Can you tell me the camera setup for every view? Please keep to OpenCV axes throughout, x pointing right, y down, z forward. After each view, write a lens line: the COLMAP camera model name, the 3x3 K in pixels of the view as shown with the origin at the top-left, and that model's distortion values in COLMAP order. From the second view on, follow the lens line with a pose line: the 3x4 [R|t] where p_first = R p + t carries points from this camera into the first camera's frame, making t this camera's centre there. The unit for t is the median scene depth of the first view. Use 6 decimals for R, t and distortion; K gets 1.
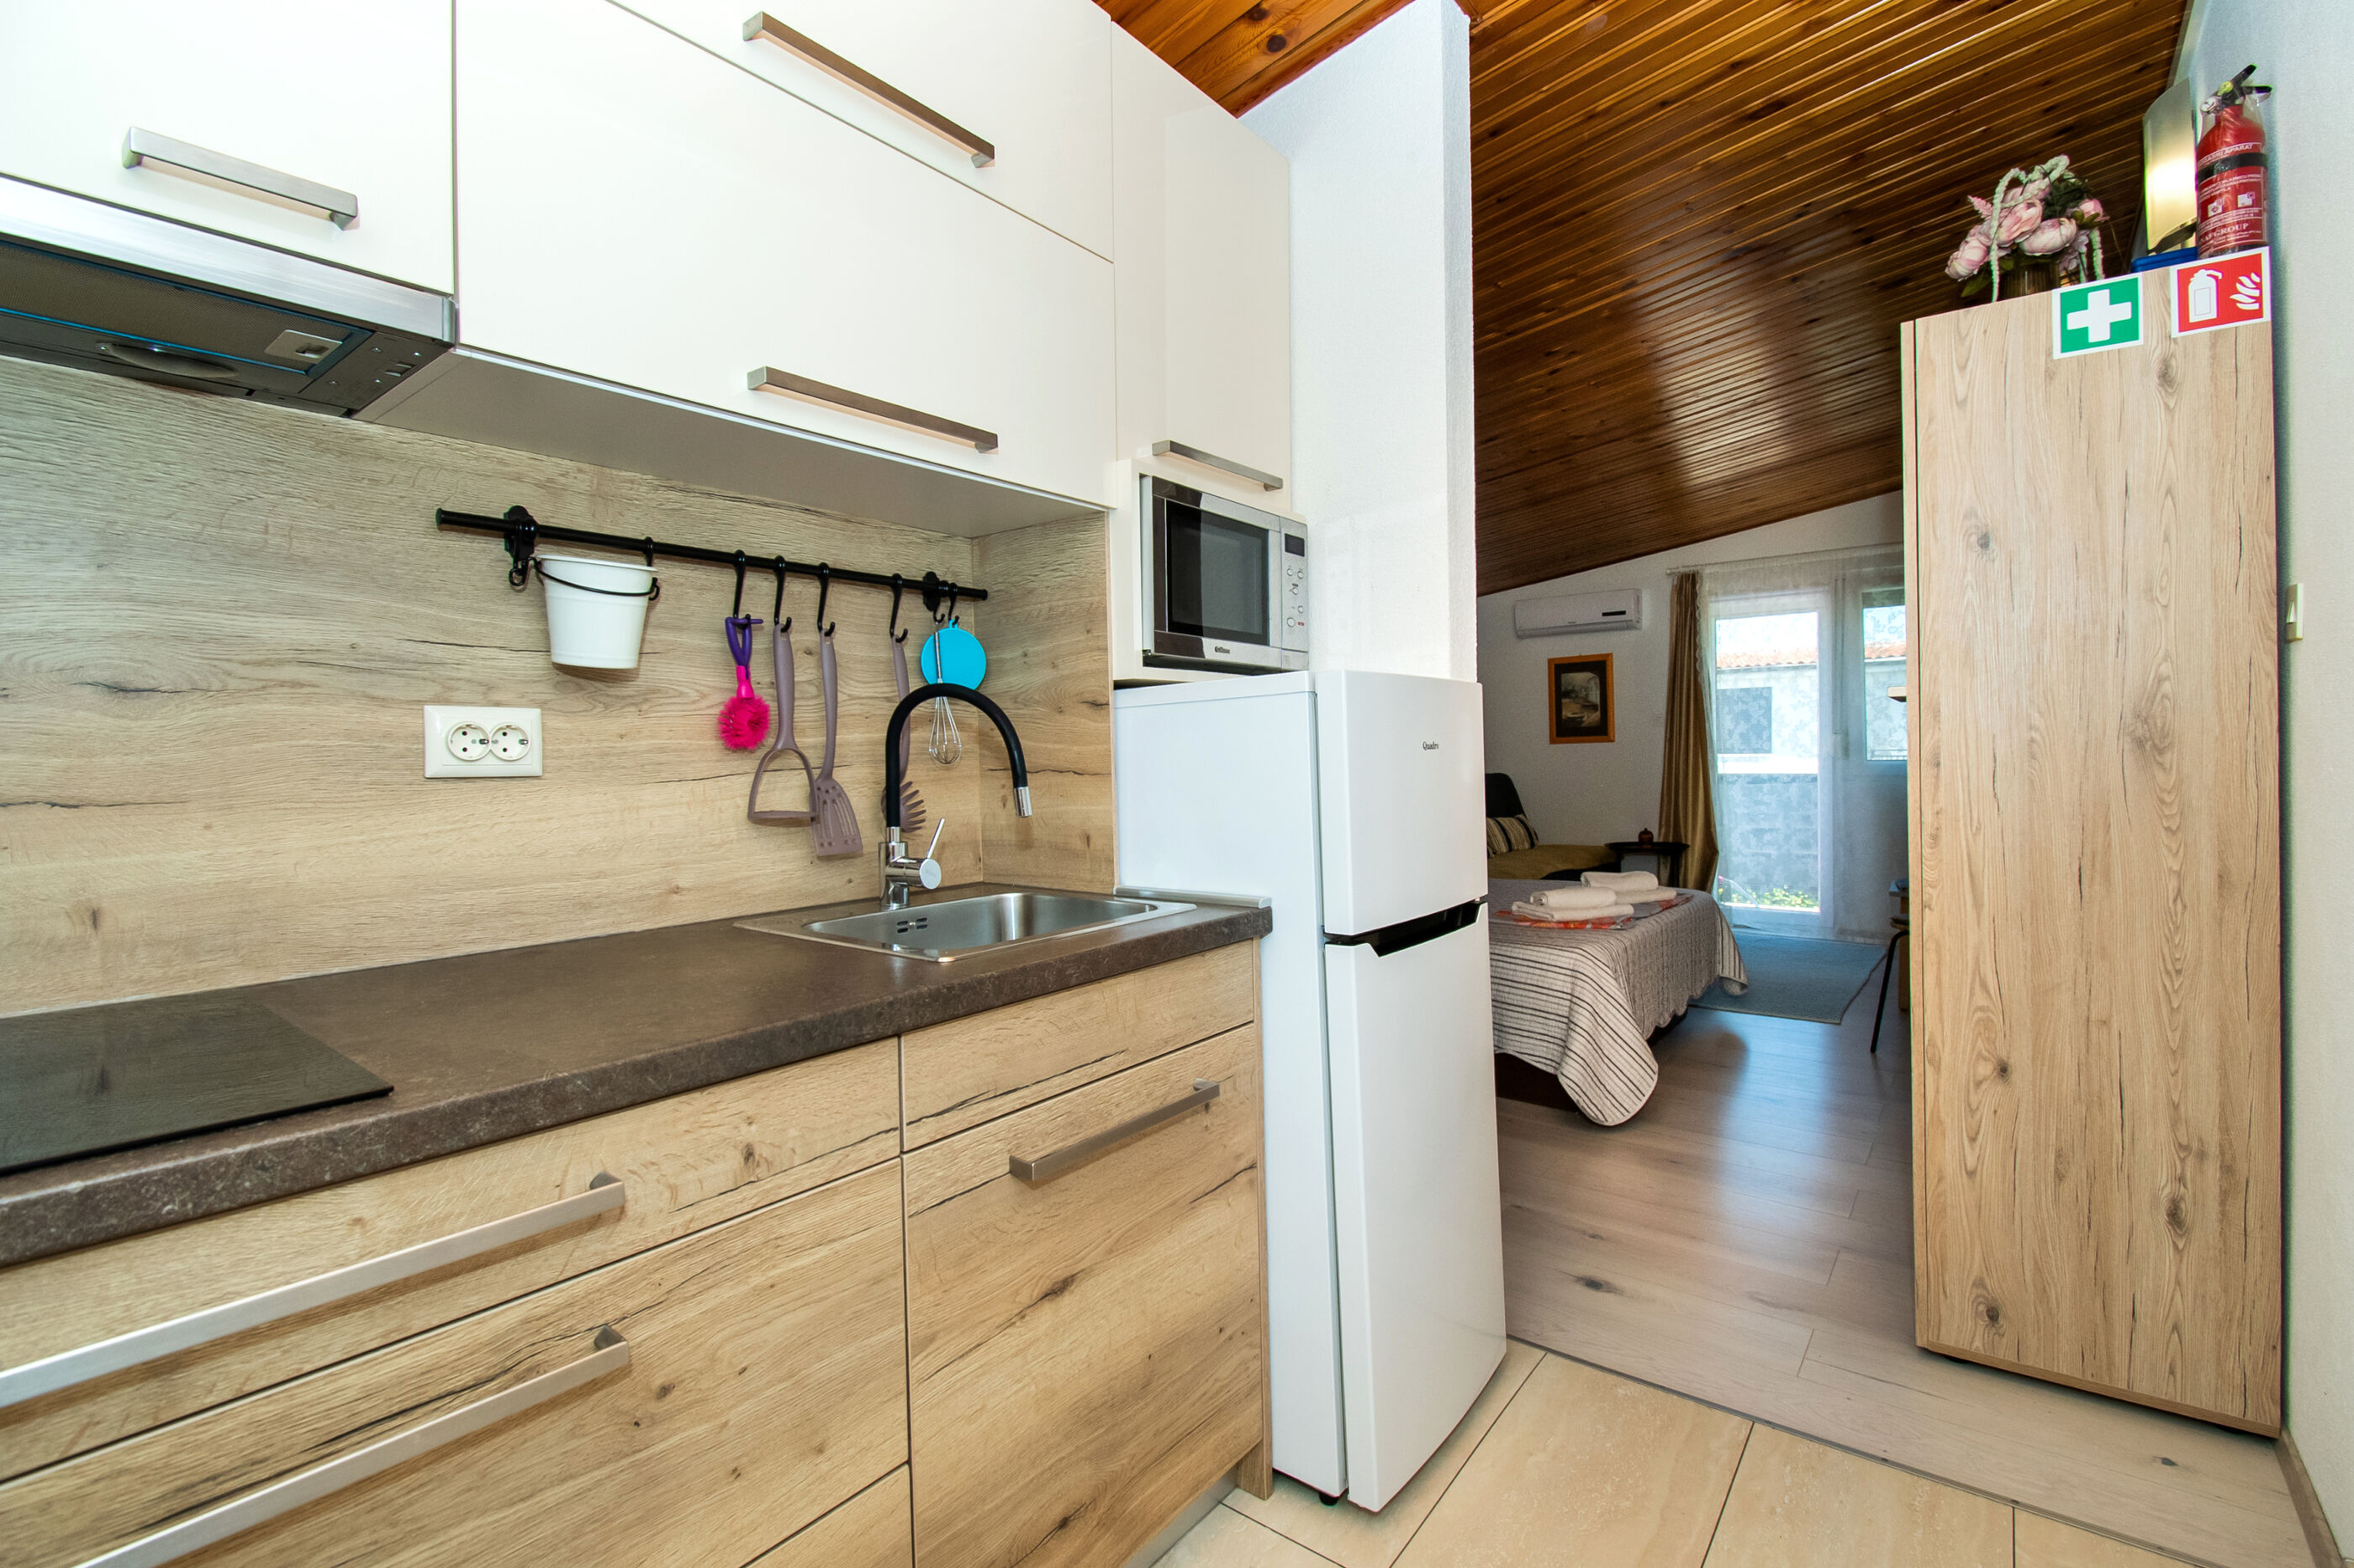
lens RADIAL K [[1038.1, 0, 1191.8], [0, 1038.1, 769.8], [0, 0, 1]] dist [-0.010635, -0.002038]
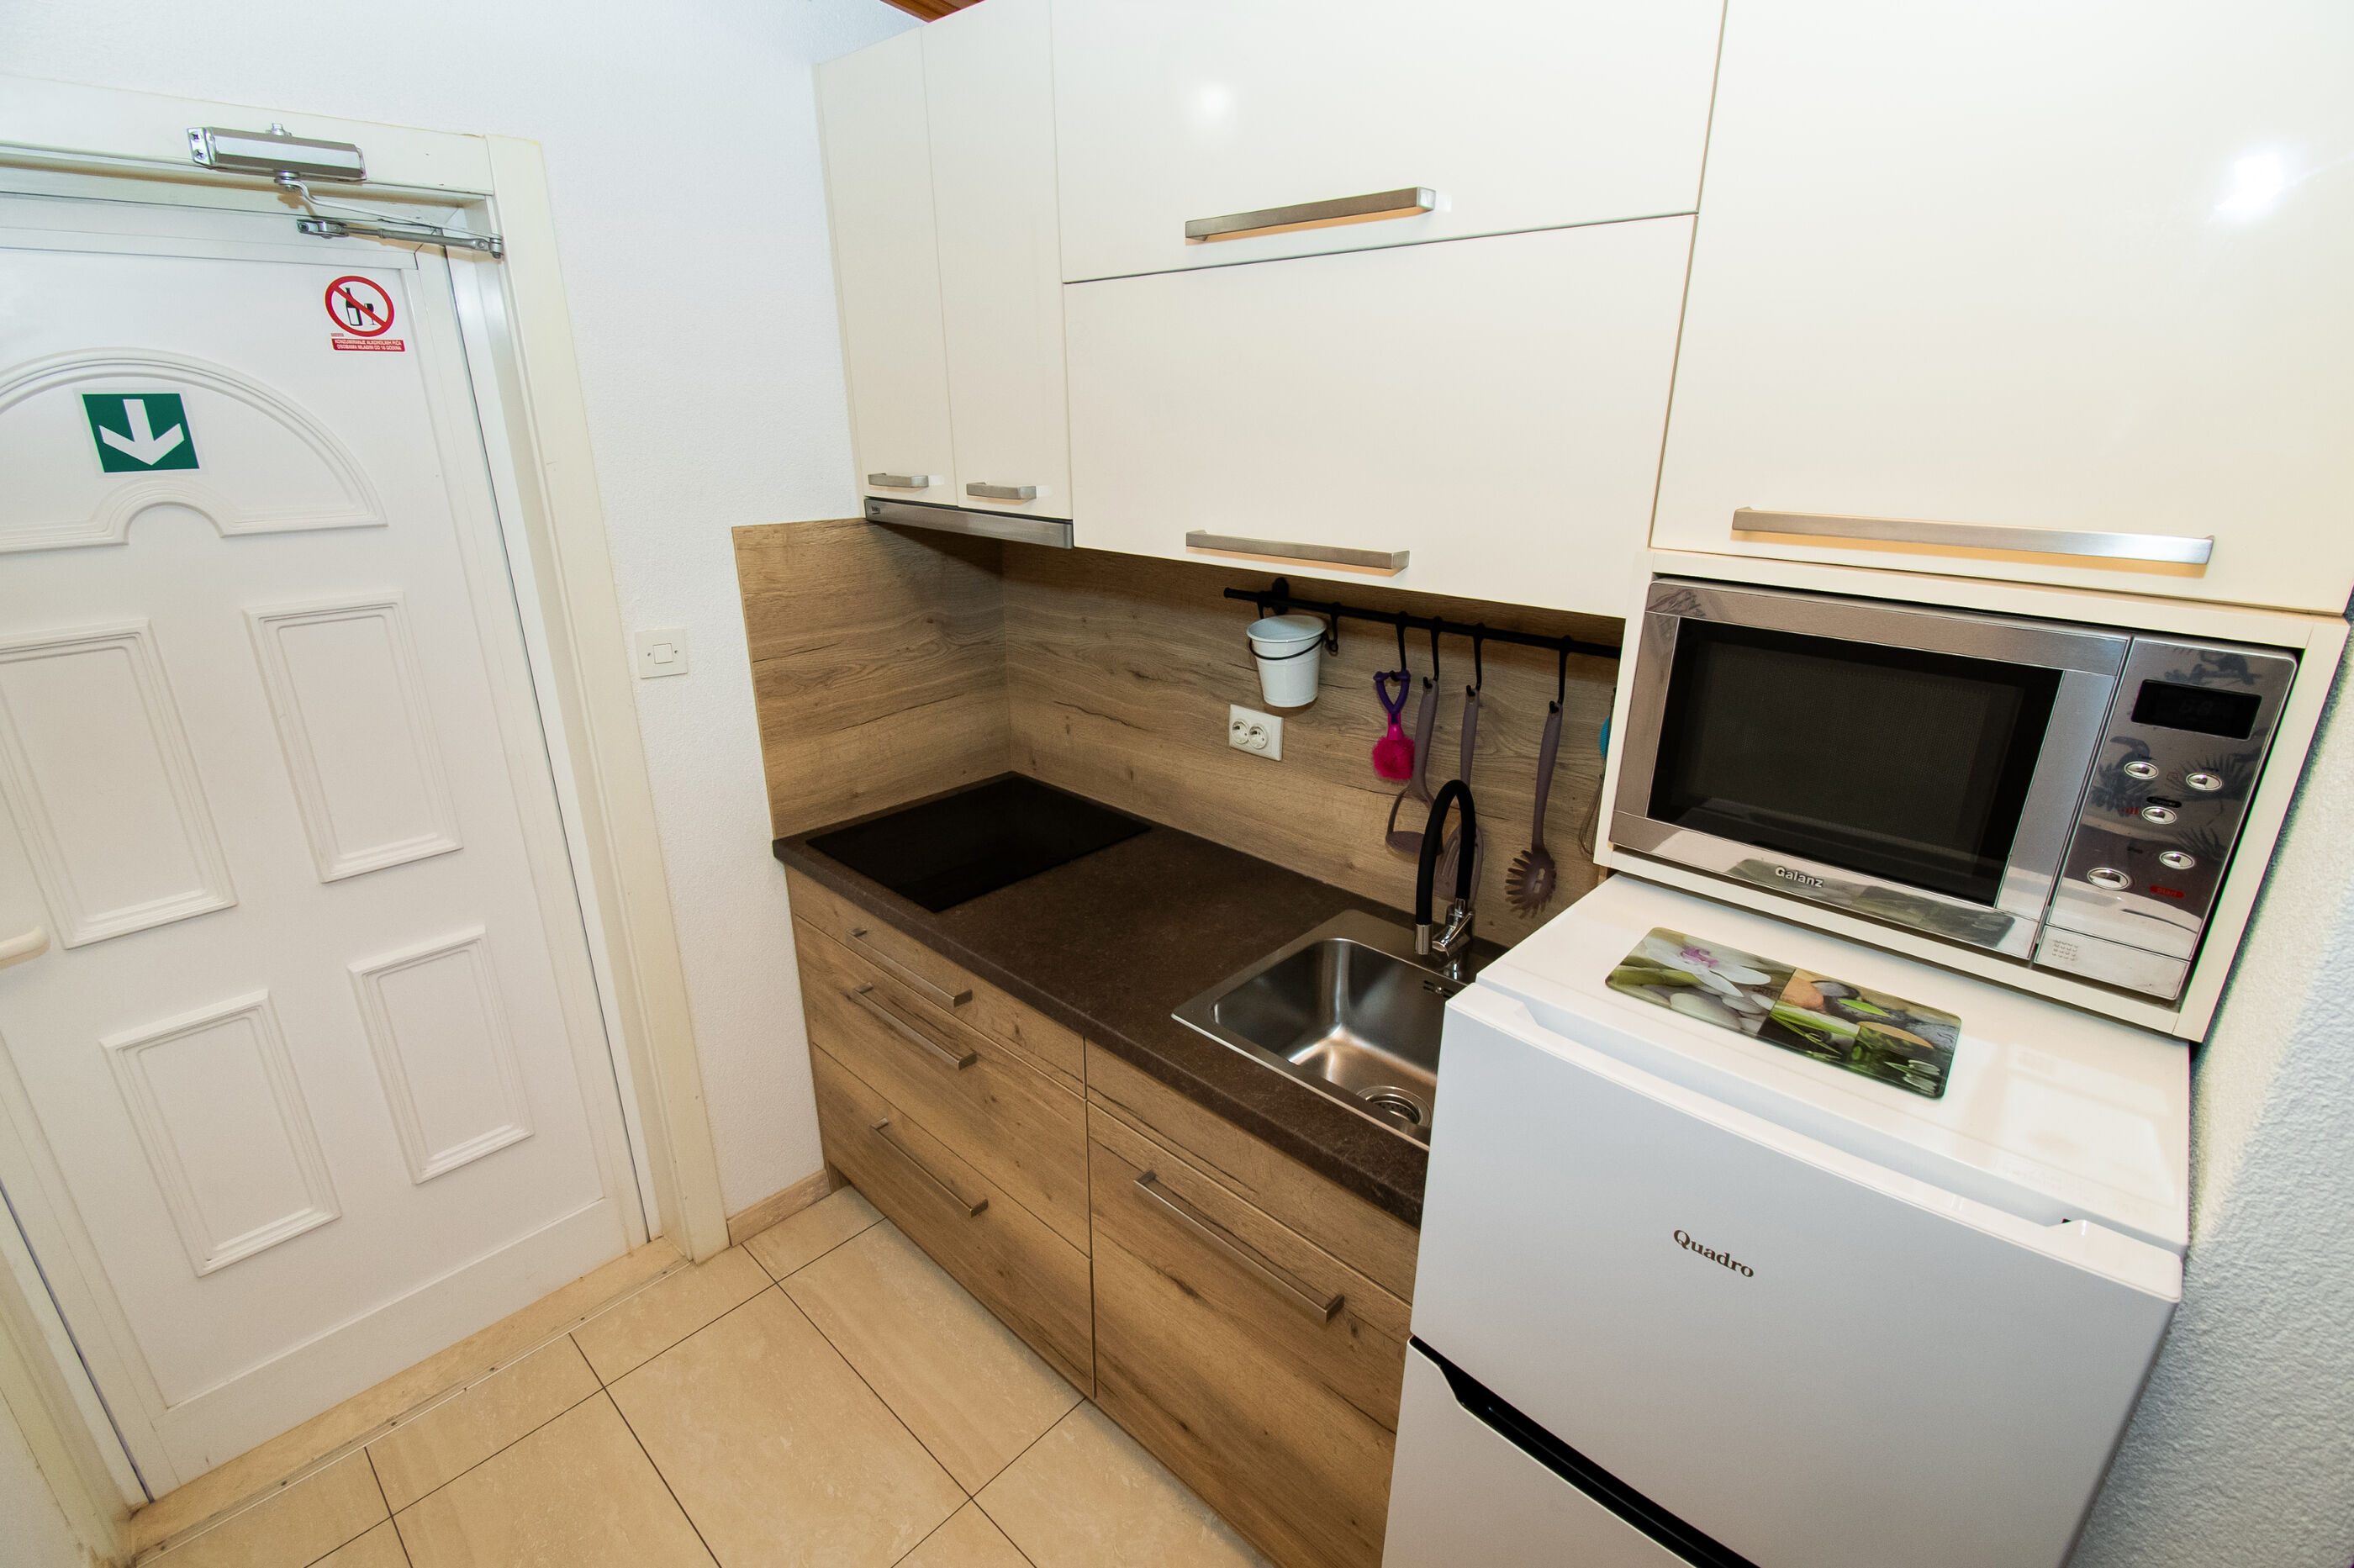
lens RADIAL K [[1038.1, 0, 1189.1], [0, 1038.1, 773.8], [0, 0, 1]] dist [-0.010635, -0.002038]
pose [[-0.077254, 0.345666, -0.935172, 0.827856], [-0.023179, 0.937099, 0.348293, -0.525356], [0.996742, 0.048583, -0.064382, 1.040076]]
